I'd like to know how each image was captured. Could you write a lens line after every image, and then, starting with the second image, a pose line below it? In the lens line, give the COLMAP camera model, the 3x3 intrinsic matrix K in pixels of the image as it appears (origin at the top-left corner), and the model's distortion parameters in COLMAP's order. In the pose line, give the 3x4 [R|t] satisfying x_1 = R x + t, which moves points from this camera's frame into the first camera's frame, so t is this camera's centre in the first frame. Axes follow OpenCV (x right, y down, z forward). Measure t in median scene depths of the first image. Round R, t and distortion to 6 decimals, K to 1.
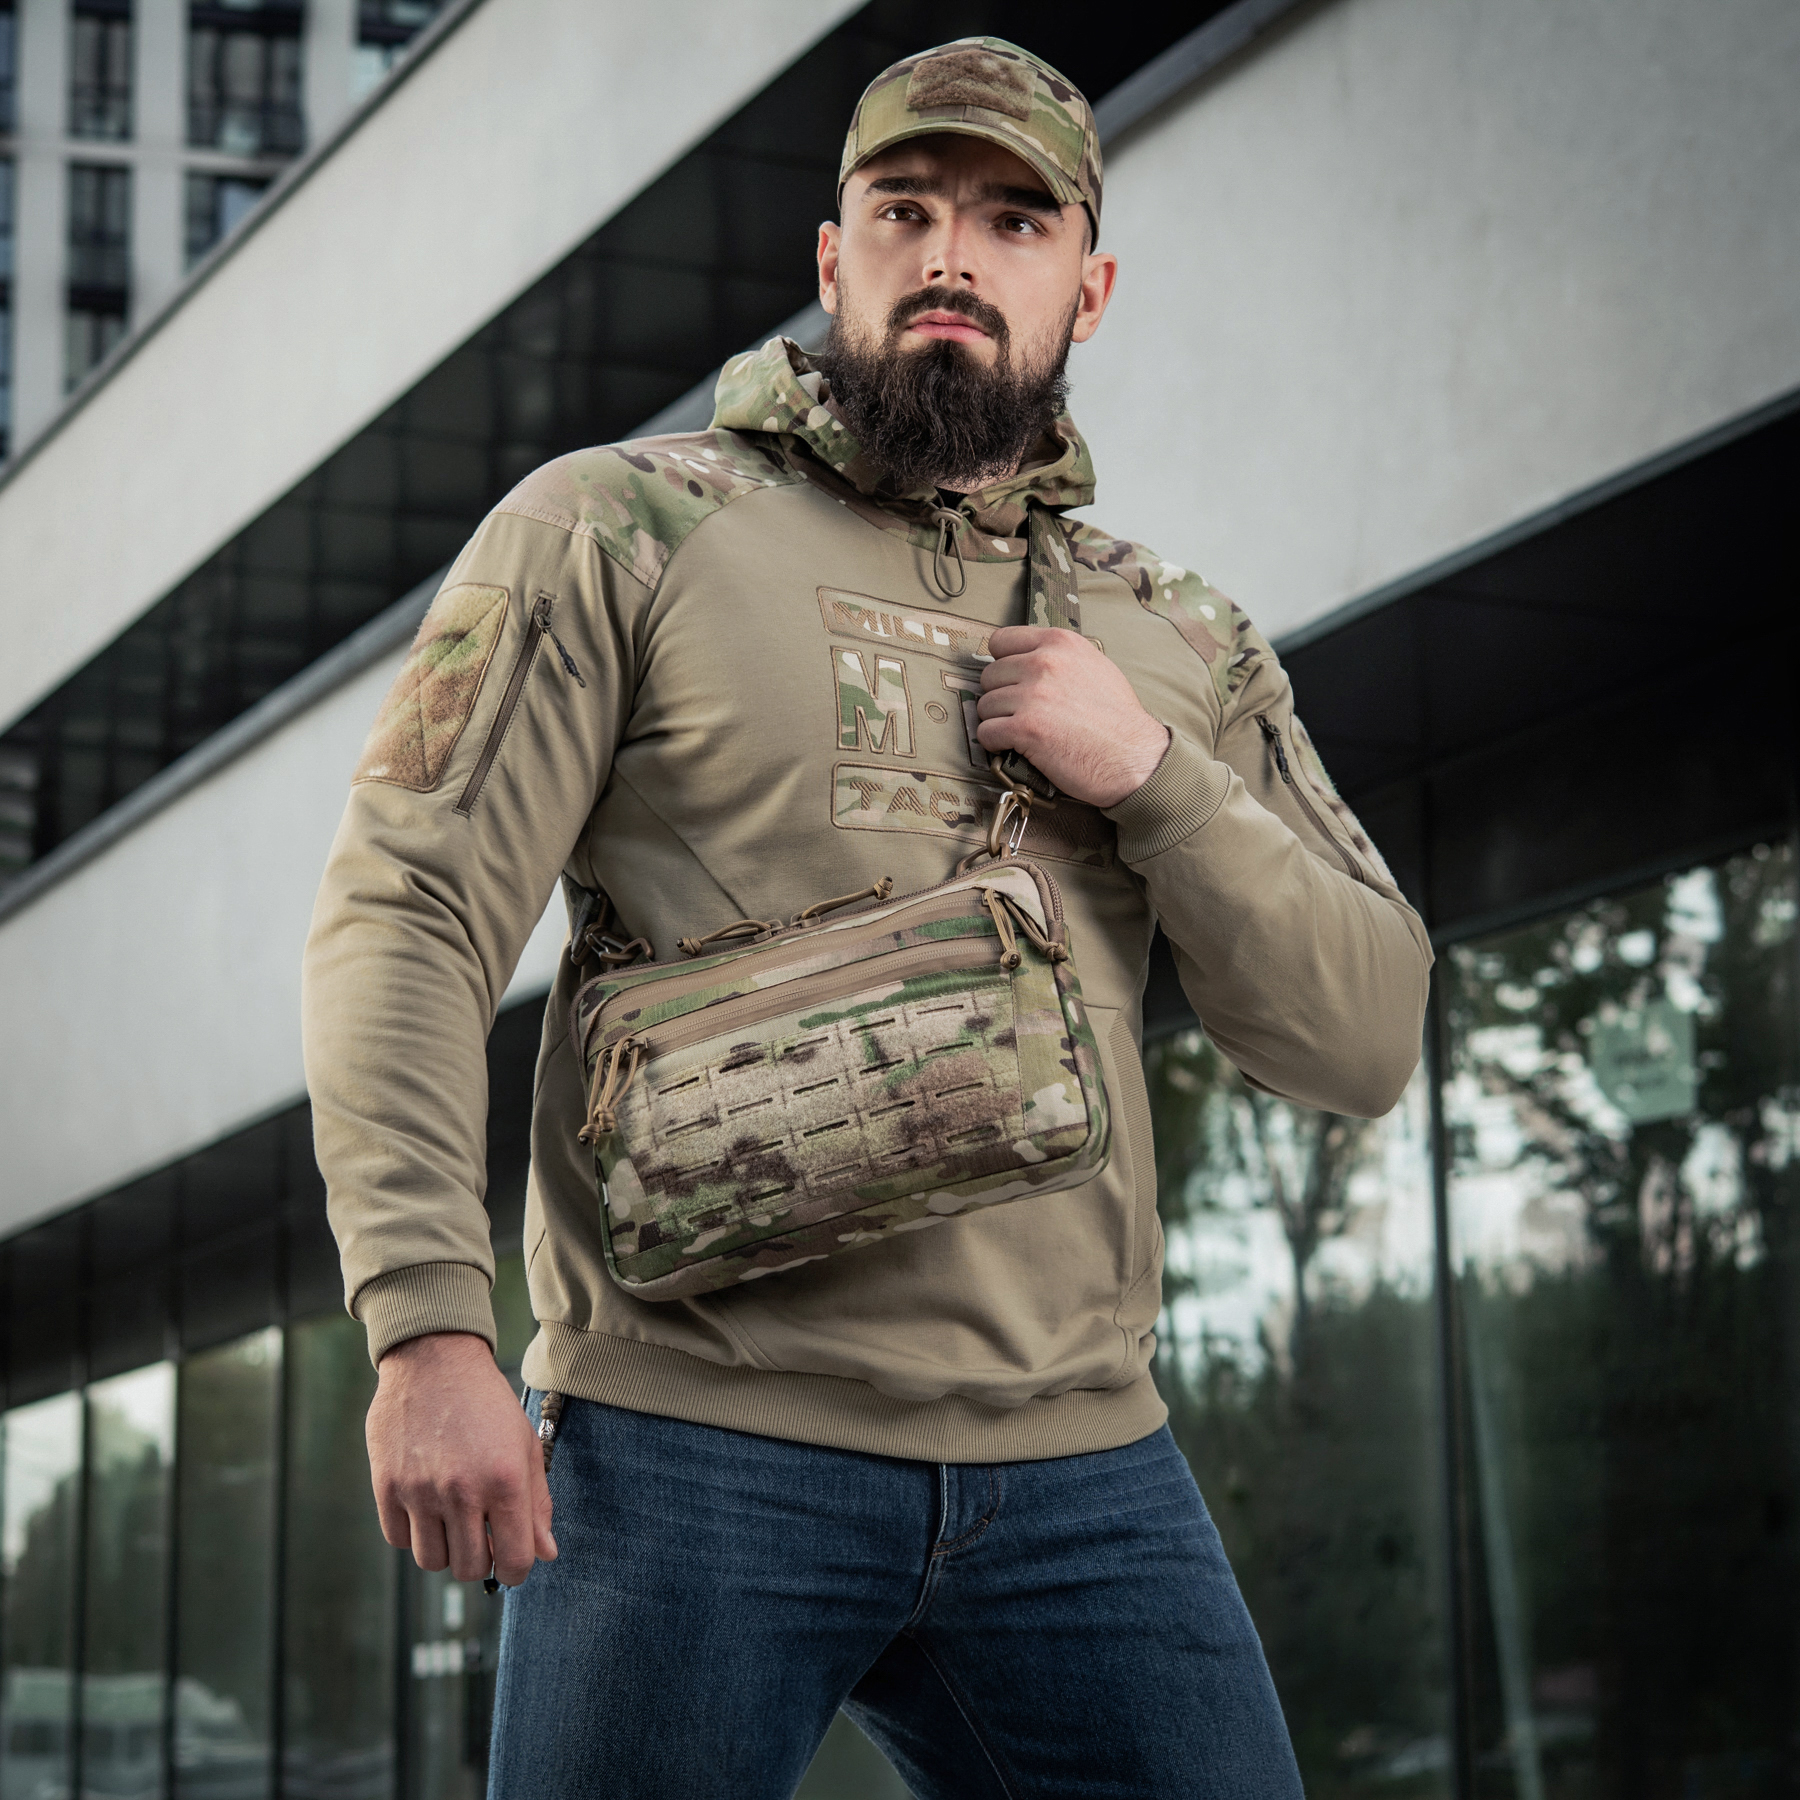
lens RADIAL K [[4821.0, 0, 904.2], [0, 4821.0, 991.0], [0, 0, 1]] dist [-0.077077, 1.059974]
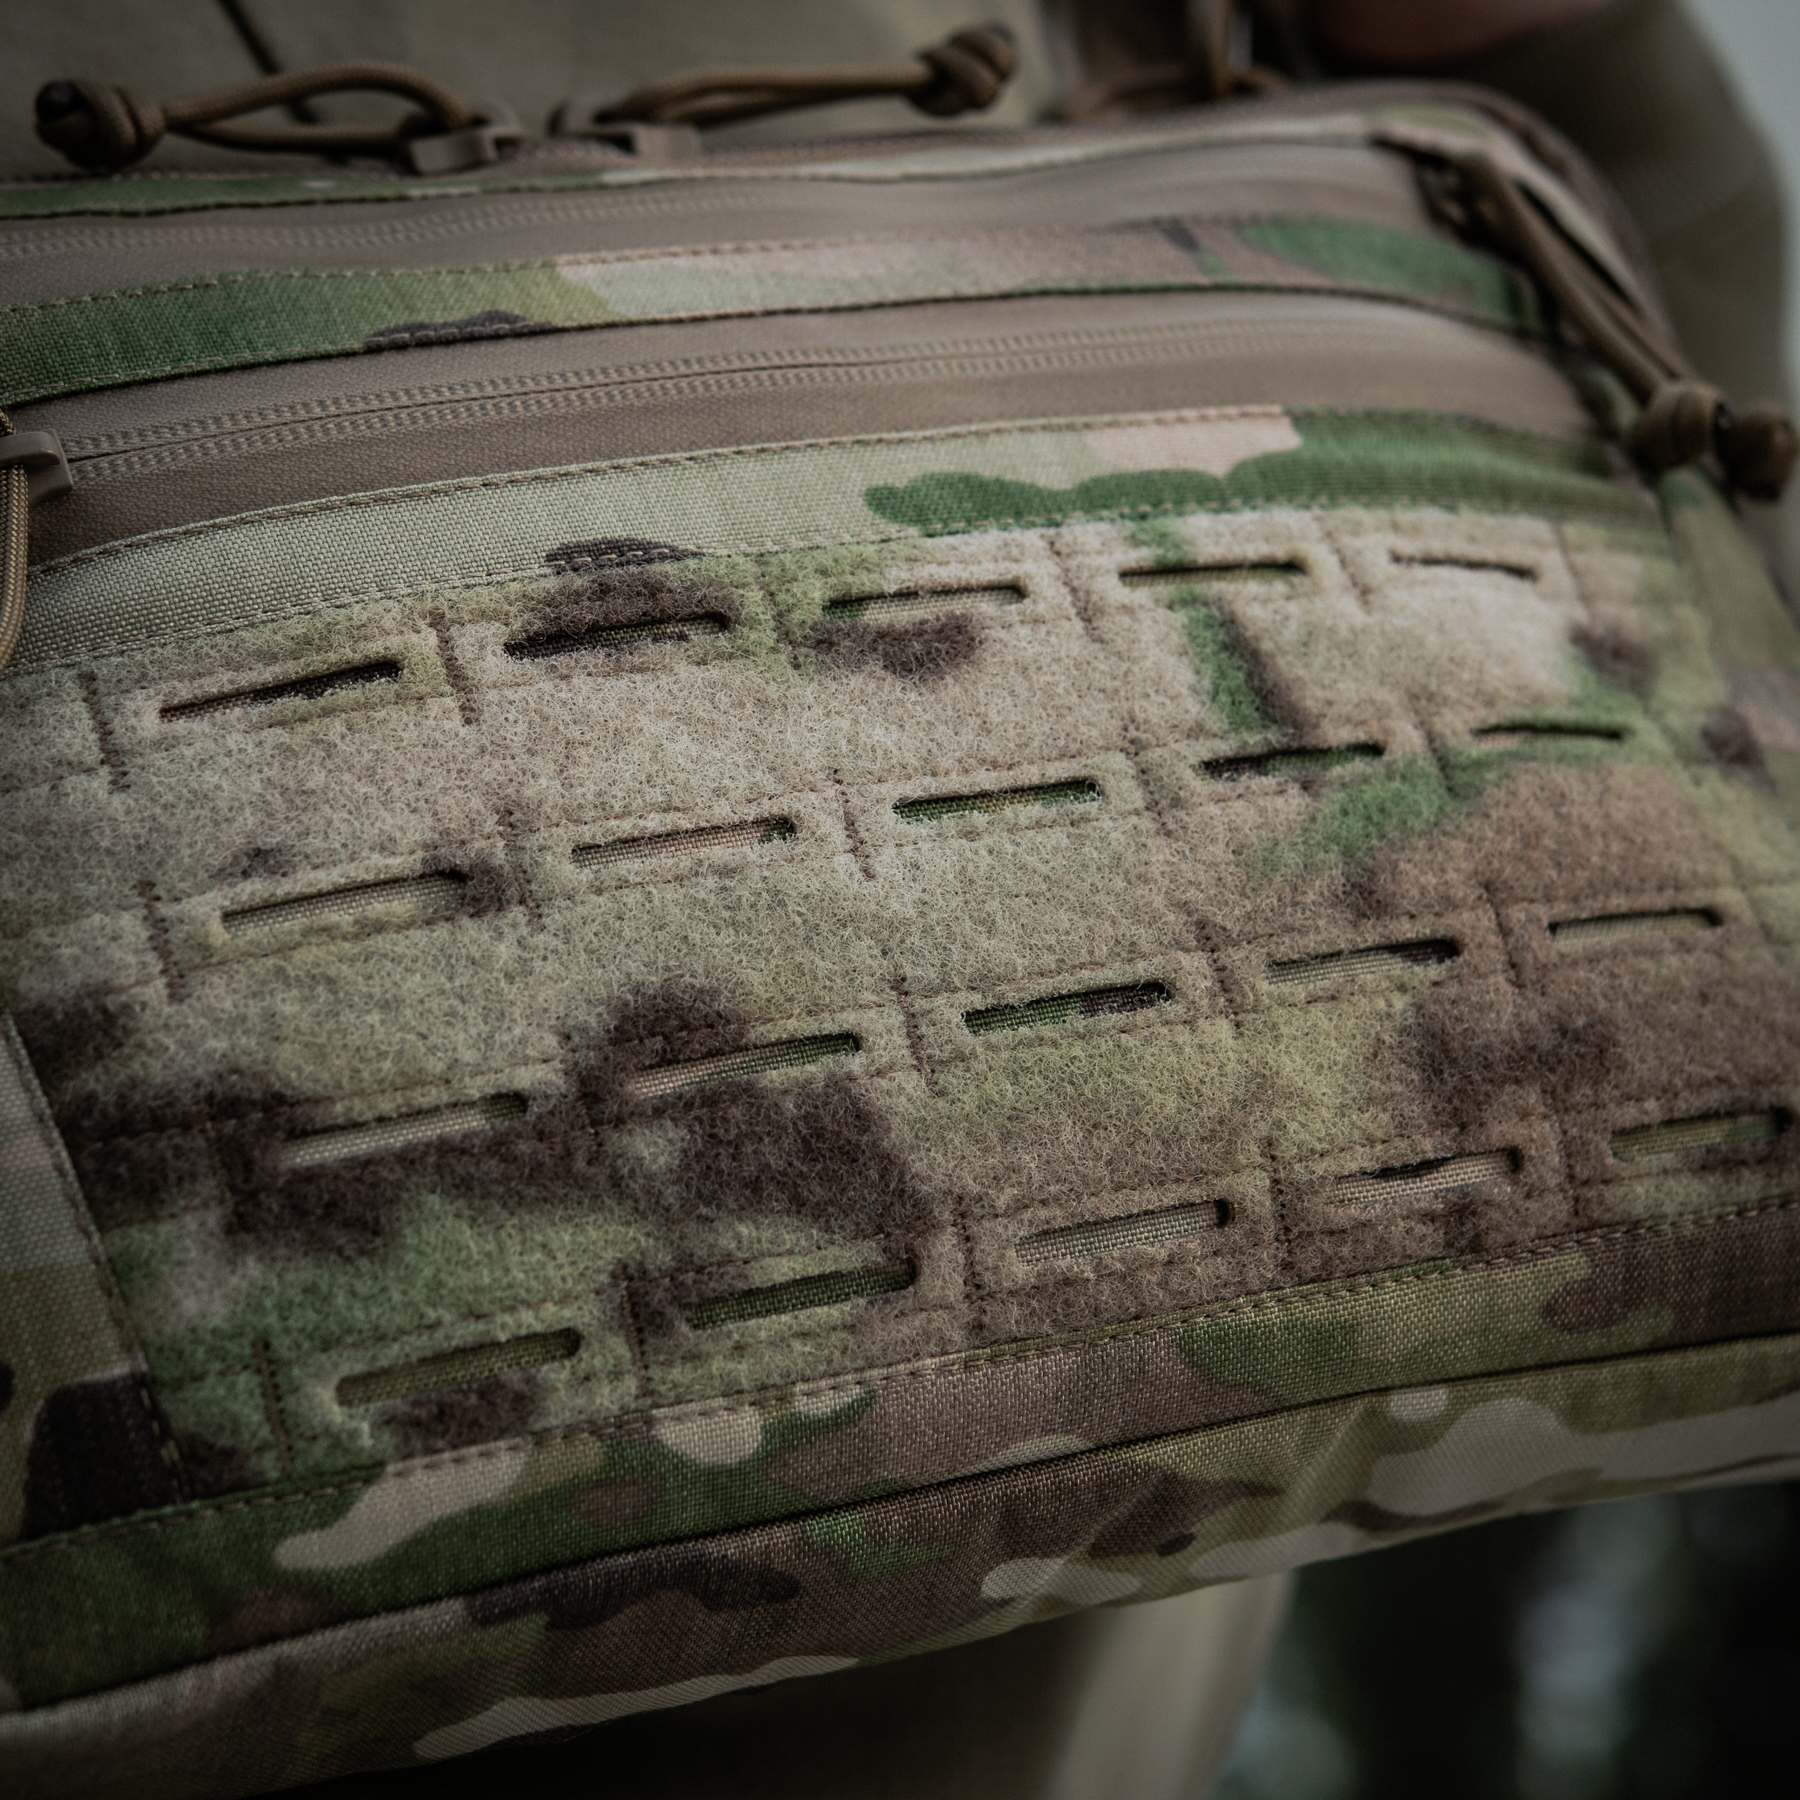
lens RADIAL K [[5673.1, 0, 900.0], [0, 5673.1, 900.0], [0, 0, 1]] dist [-0.017707, 0.695922]
pose [[0.800932, 0.181503, 0.570582, -0.154841], [-0.084453, 0.977666, -0.192449, 0.069442], [-0.592769, 0.105951, 0.798373, 0.814259]]
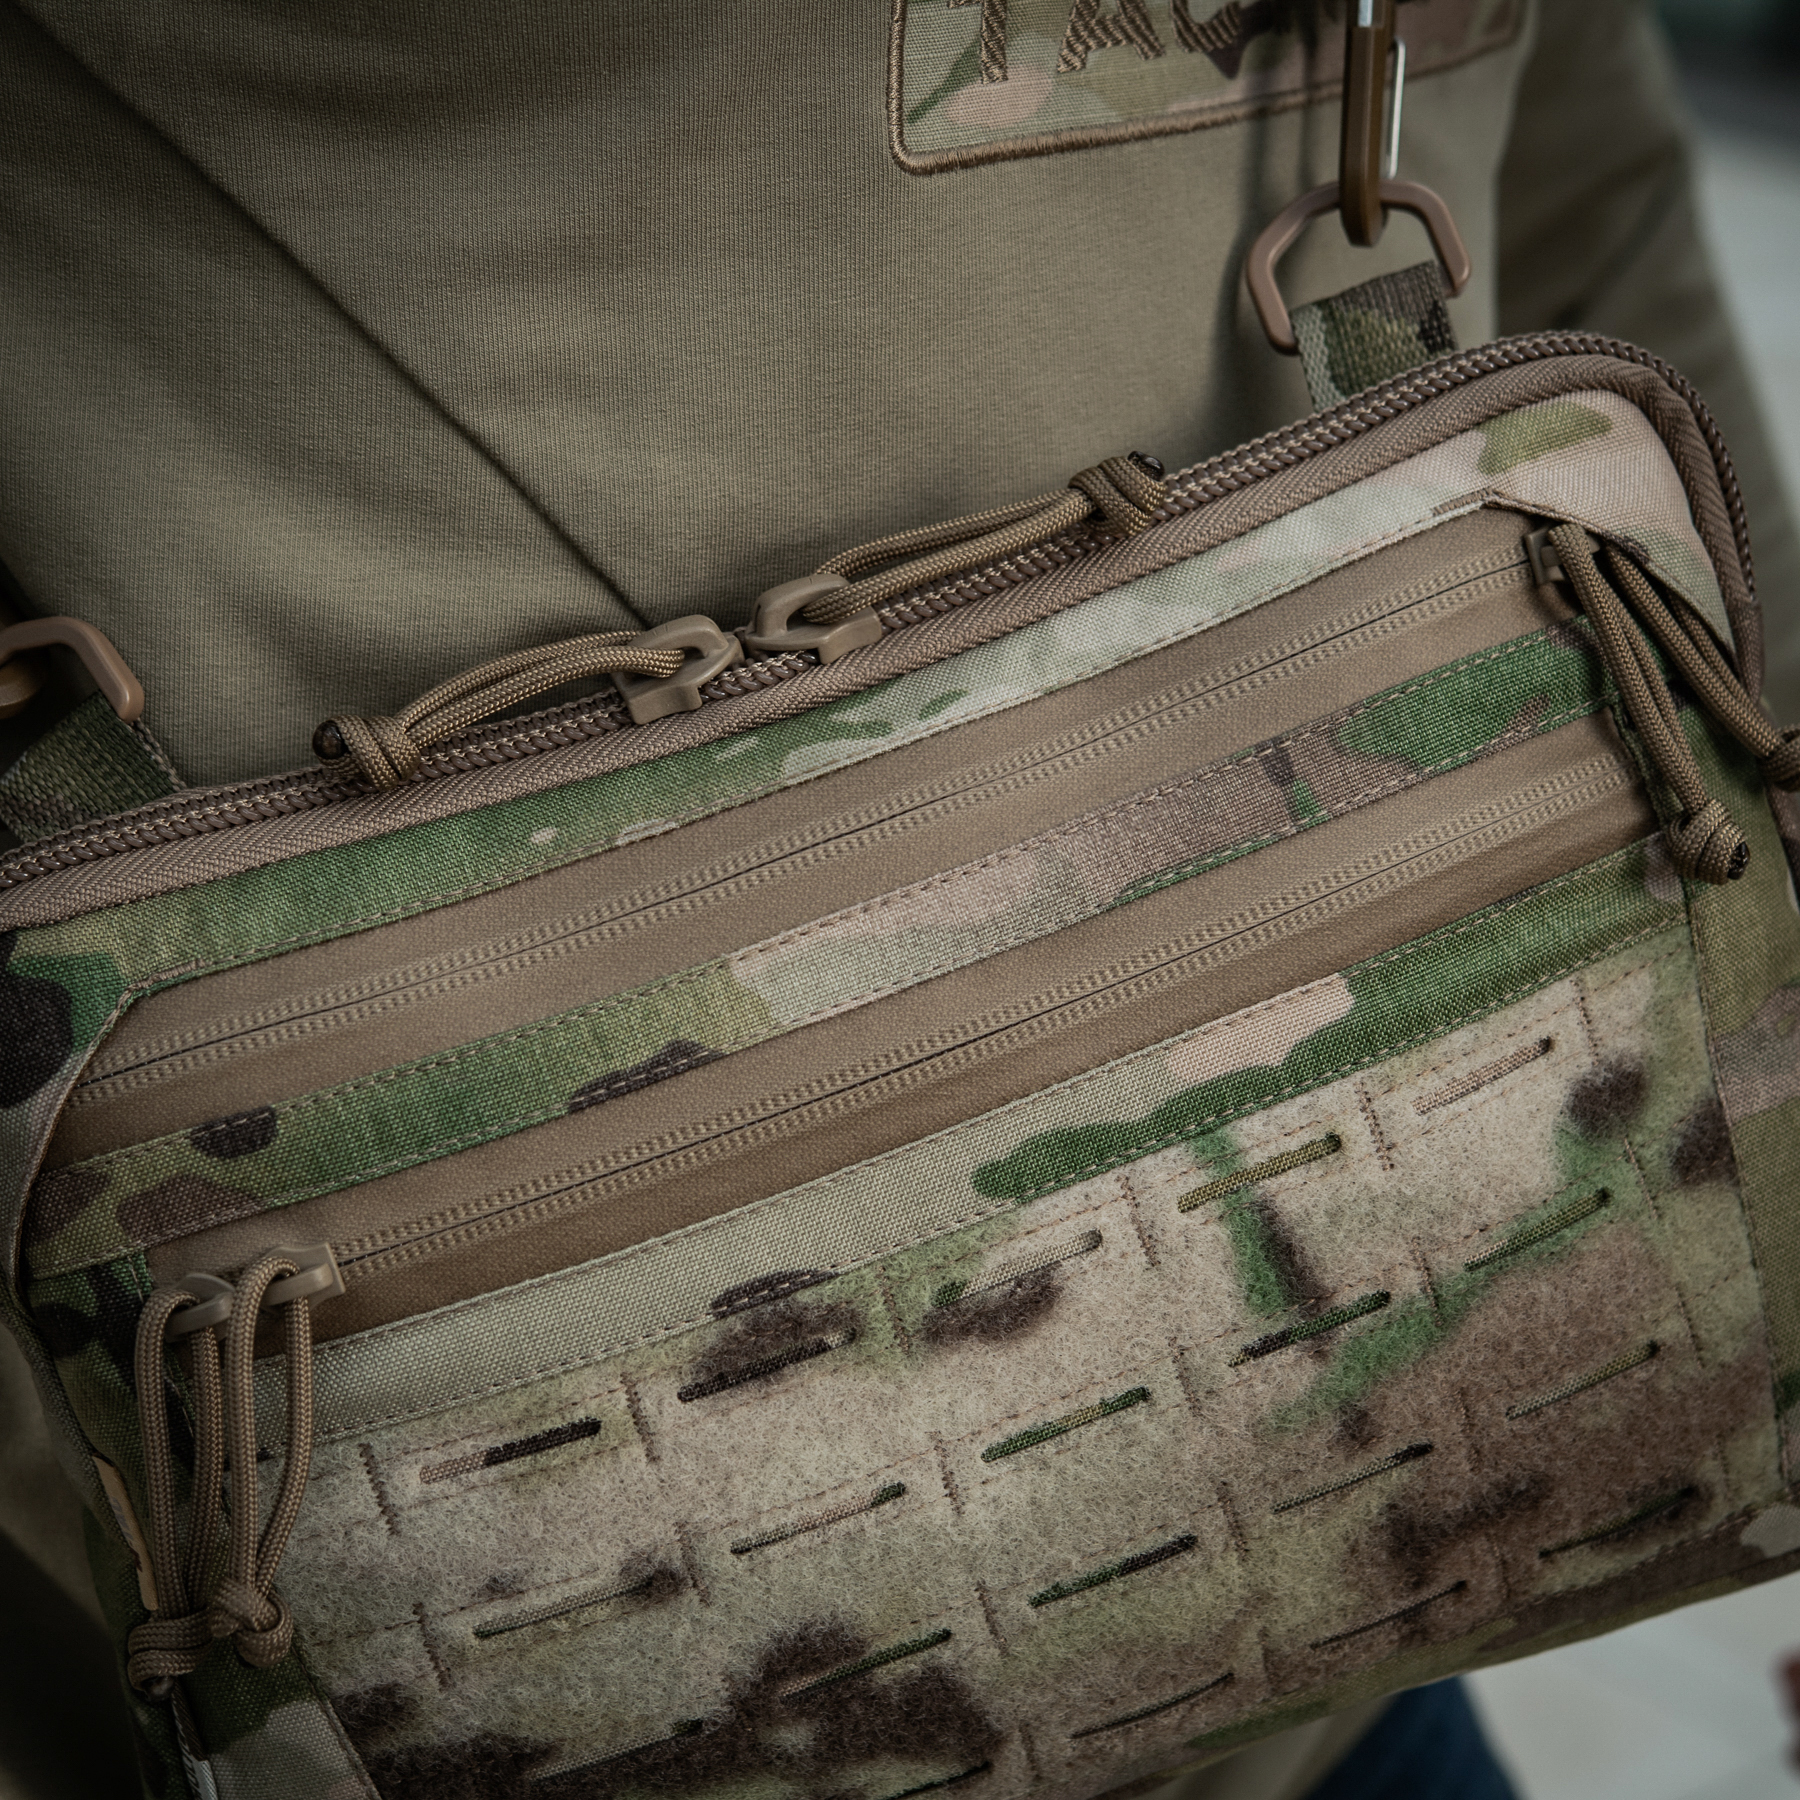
lens RADIAL K [[4821.0, 0, 904.2], [0, 4821.0, 991.0], [0, 0, 1]] dist [-0.077077, 1.059974]
pose [[0.878659, -0.188685, 0.438584, -0.136600], [-0.080287, 0.847126, 0.525292, -0.137069], [-0.470651, -0.496765, 0.729186, 0.823640]]
